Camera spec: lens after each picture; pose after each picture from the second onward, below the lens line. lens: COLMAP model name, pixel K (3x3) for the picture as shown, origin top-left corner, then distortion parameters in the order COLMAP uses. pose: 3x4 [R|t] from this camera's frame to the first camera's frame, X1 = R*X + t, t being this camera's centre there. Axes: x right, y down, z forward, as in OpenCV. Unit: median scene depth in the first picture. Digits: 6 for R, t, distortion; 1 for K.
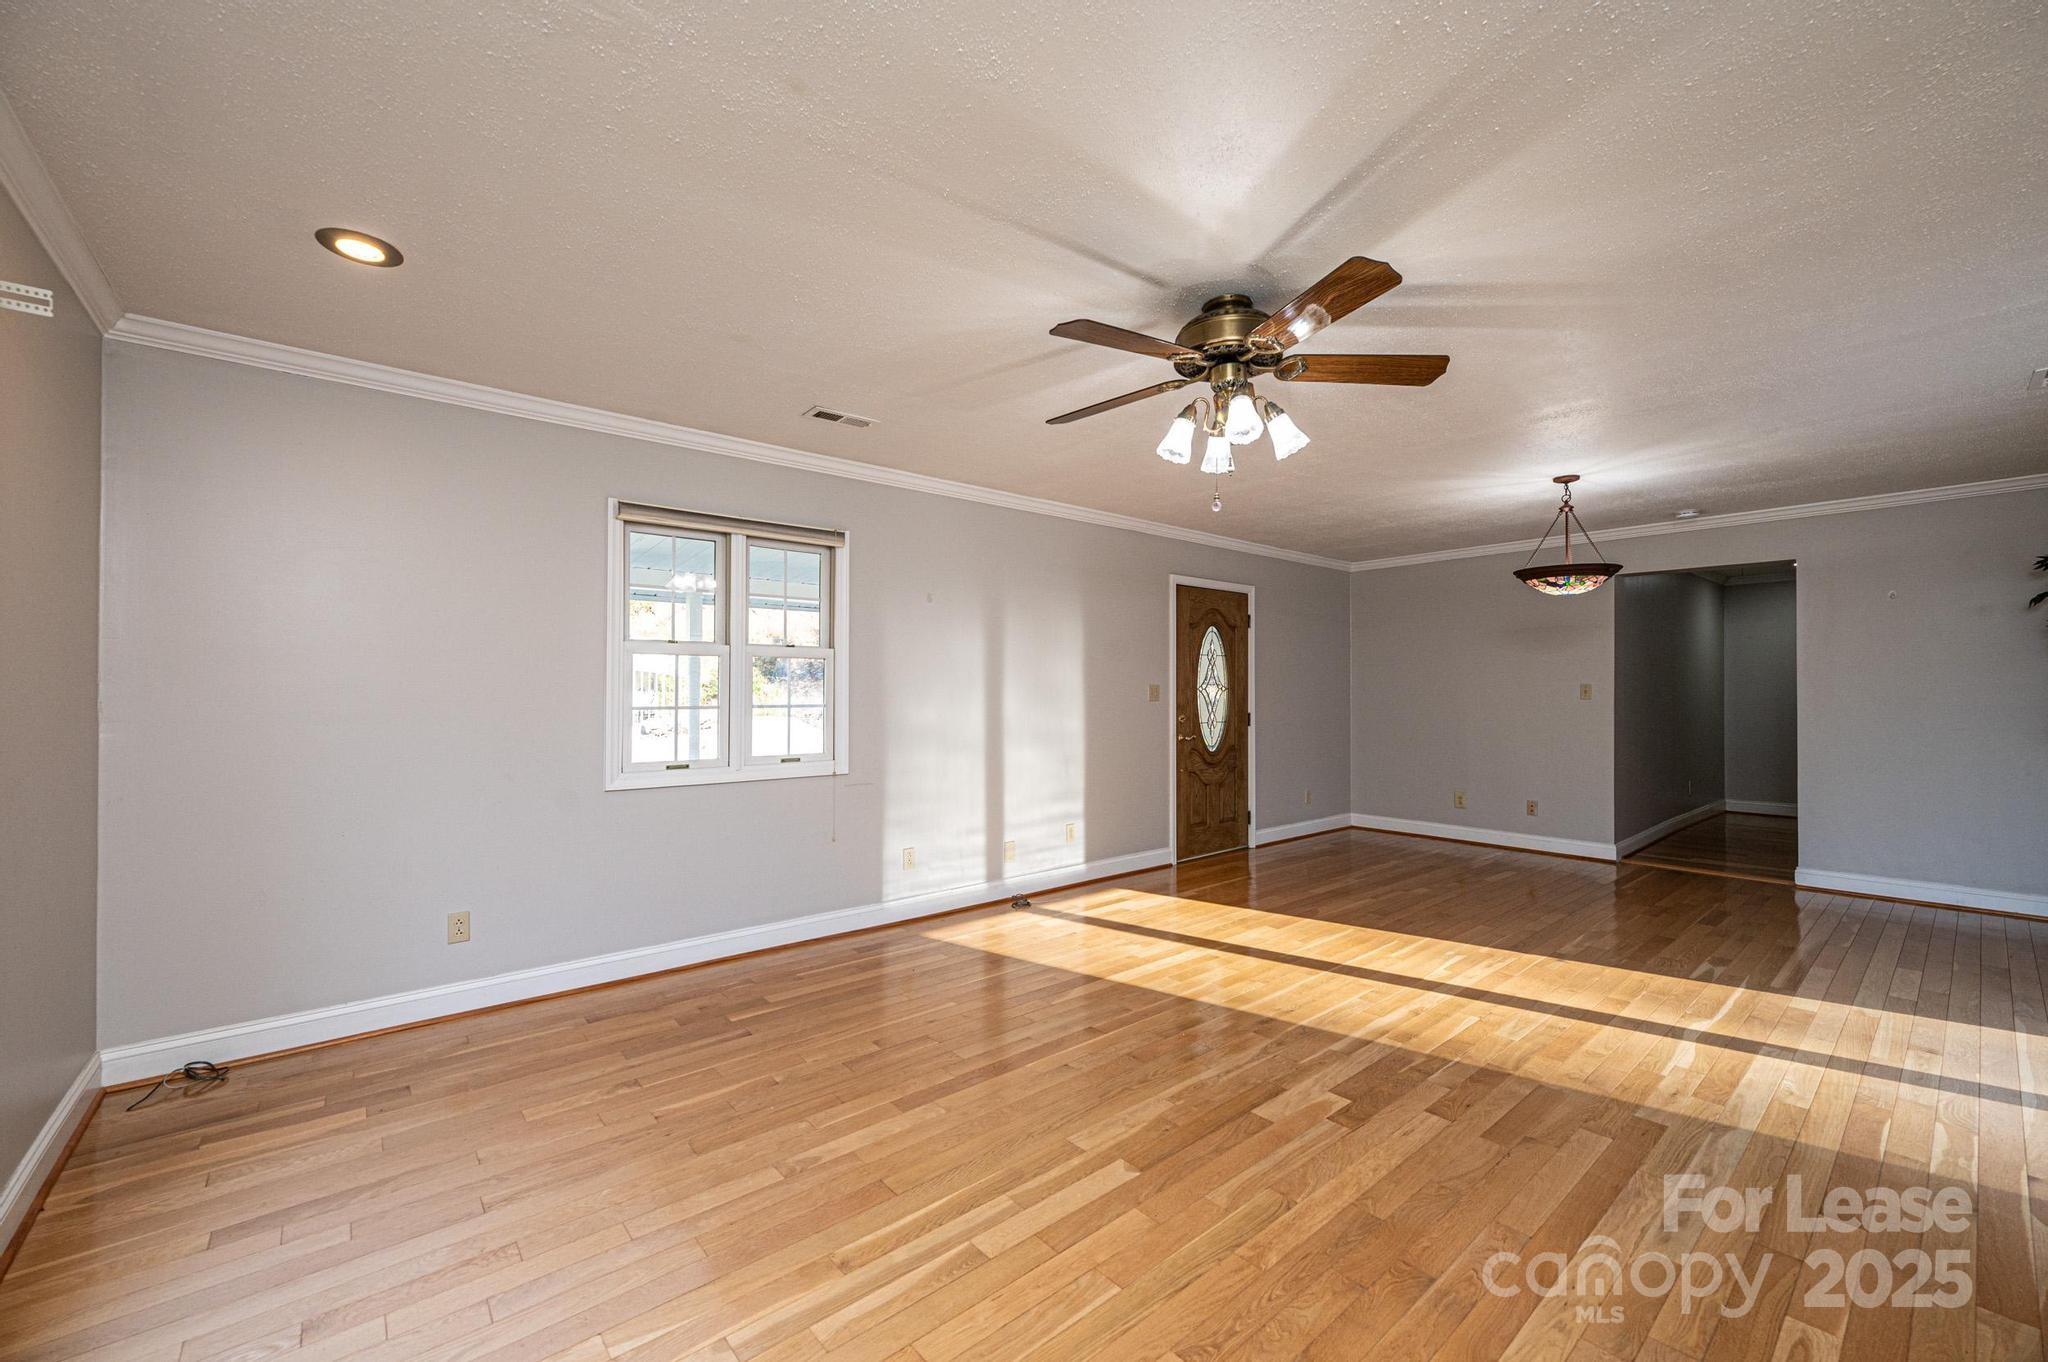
lens RADIAL K [[812.9, 0, 1023.0], [0, 812.9, 683.7], [0, 0, 1]] dist [-0.000430, 0.000248]
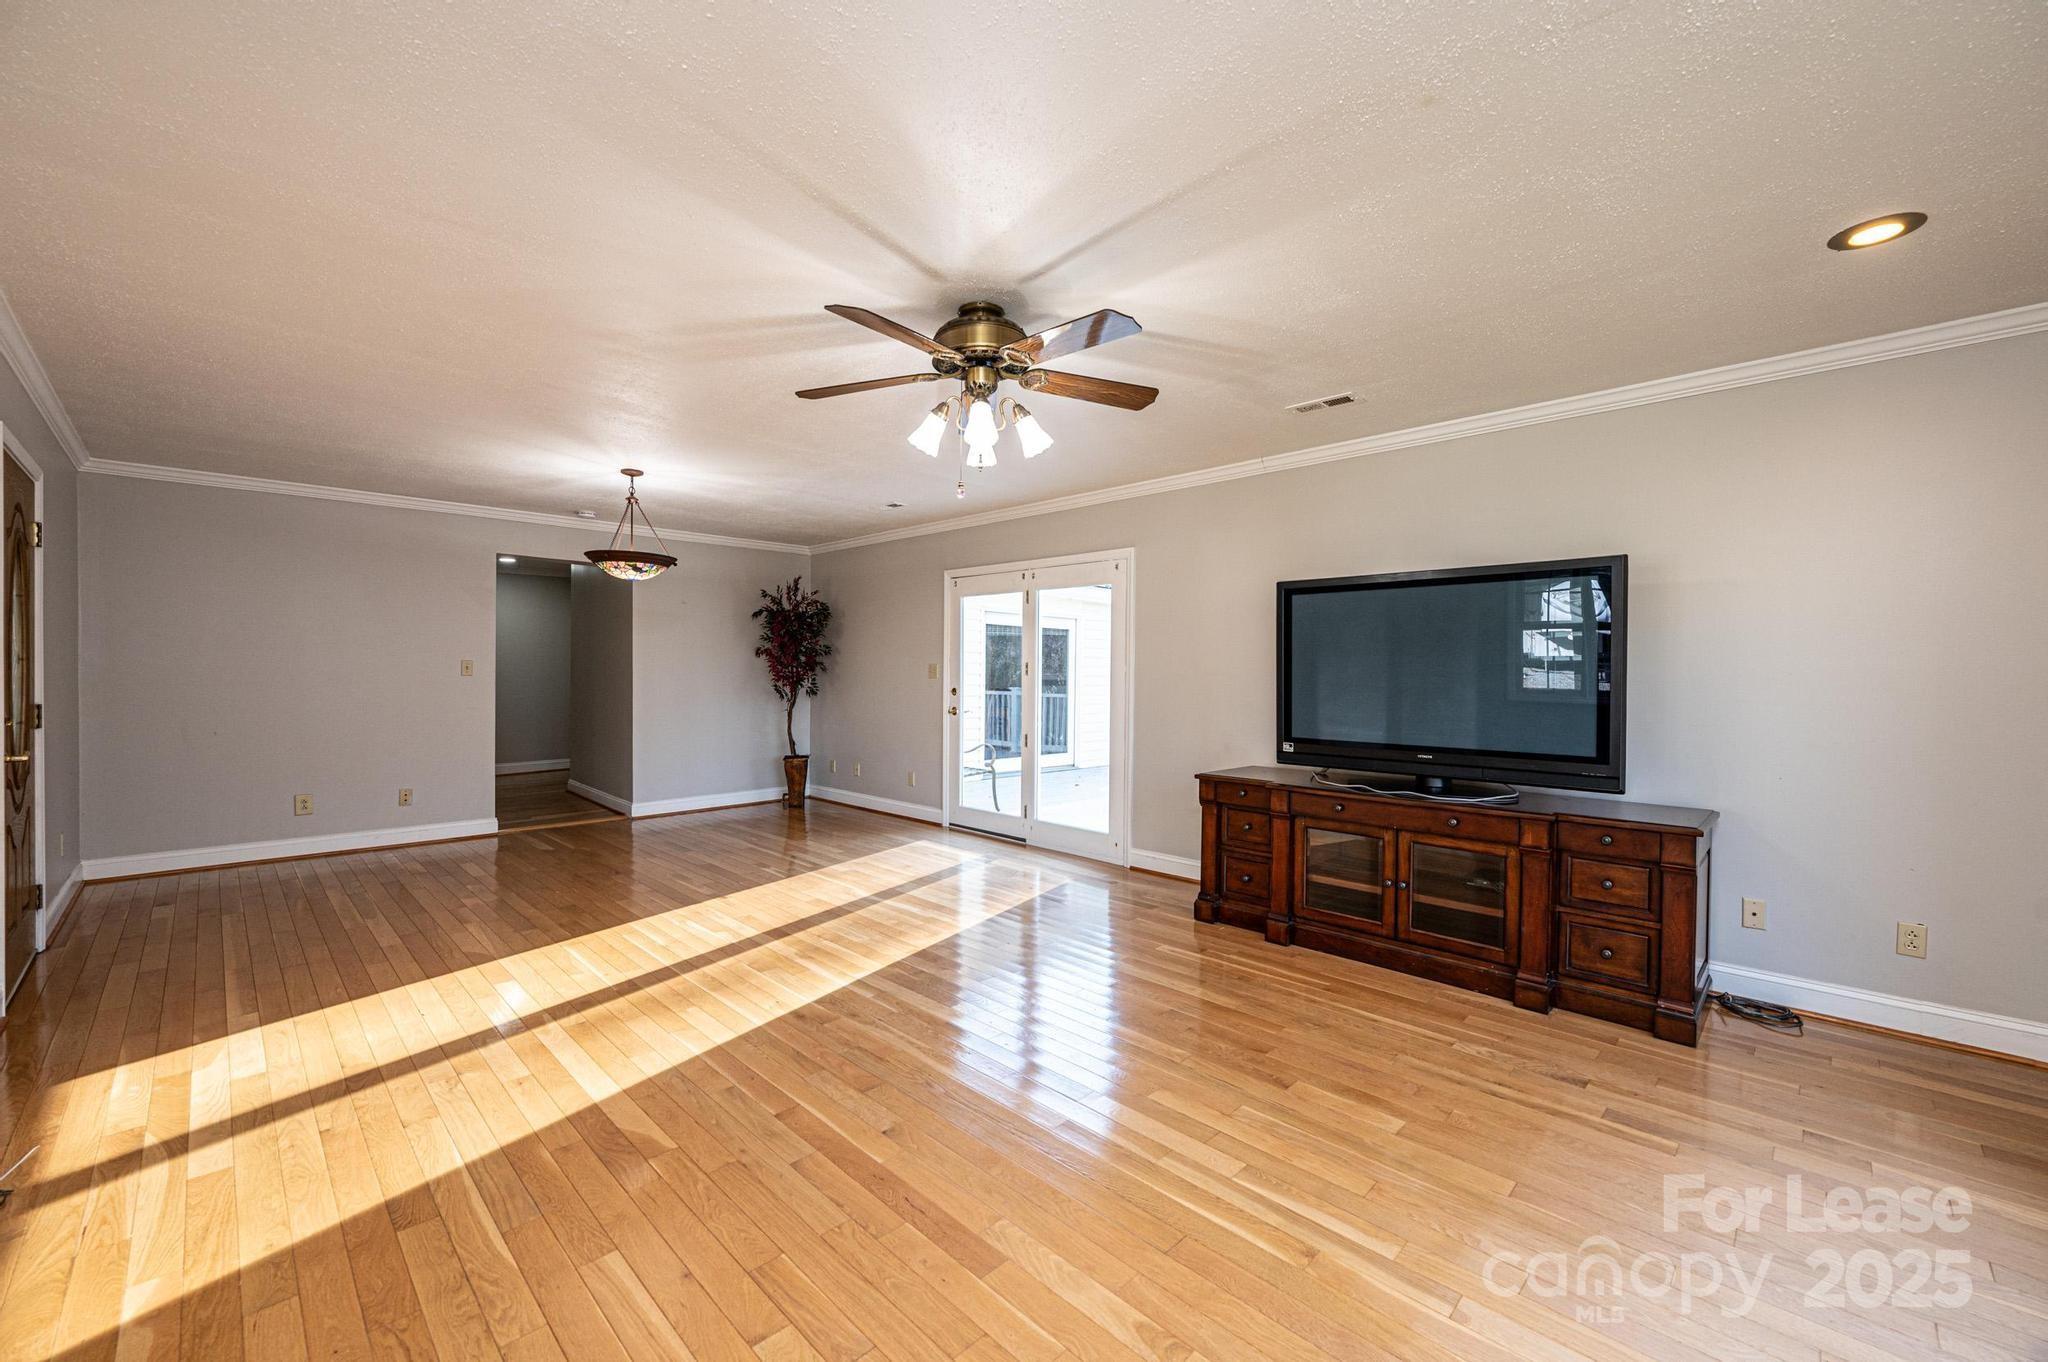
lens RADIAL K [[812.9, 0, 1023.0], [0, 812.9, 683.7], [0, 0, 1]] dist [-0.000430, 0.000248]
pose [[-0.082624, -0.015834, 0.996455, -0.522803], [-0.016089, 0.999765, 0.014553, 0.006251], [-0.996451, -0.014830, -0.082860, 0.645696]]
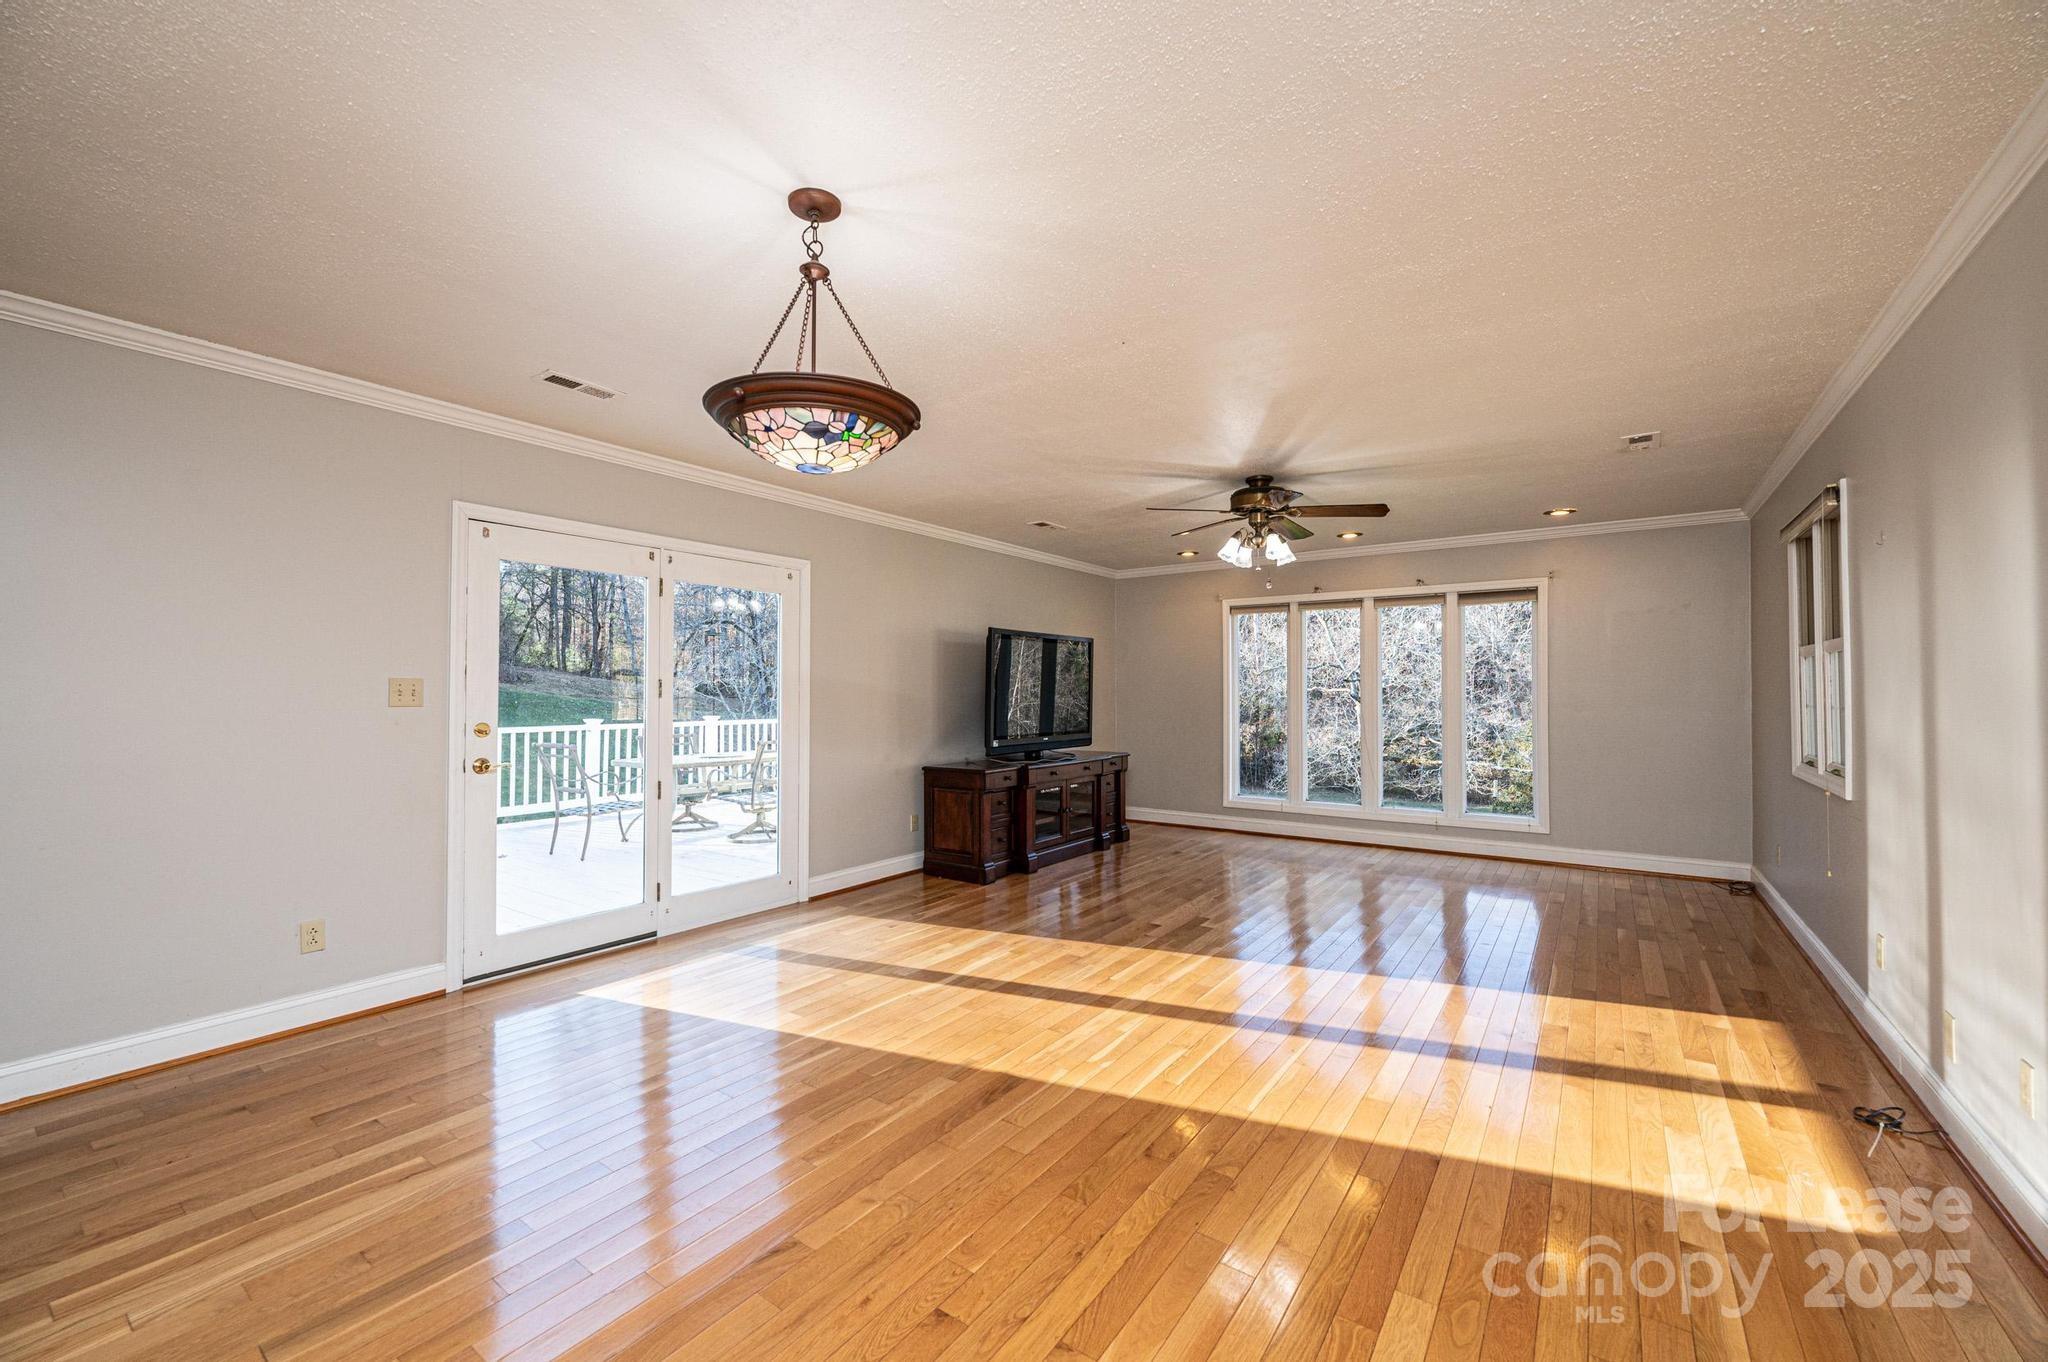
lens RADIAL K [[812.9, 0, 1023.0], [0, 812.9, 683.7], [0, 0, 1]] dist [-0.000430, 0.000248]
pose [[-0.969755, -0.002059, -0.244072, 0.758581], [0.002755, 0.999808, -0.019381, 0.015932], [0.244065, -0.019468, -0.969563, 1.649175]]
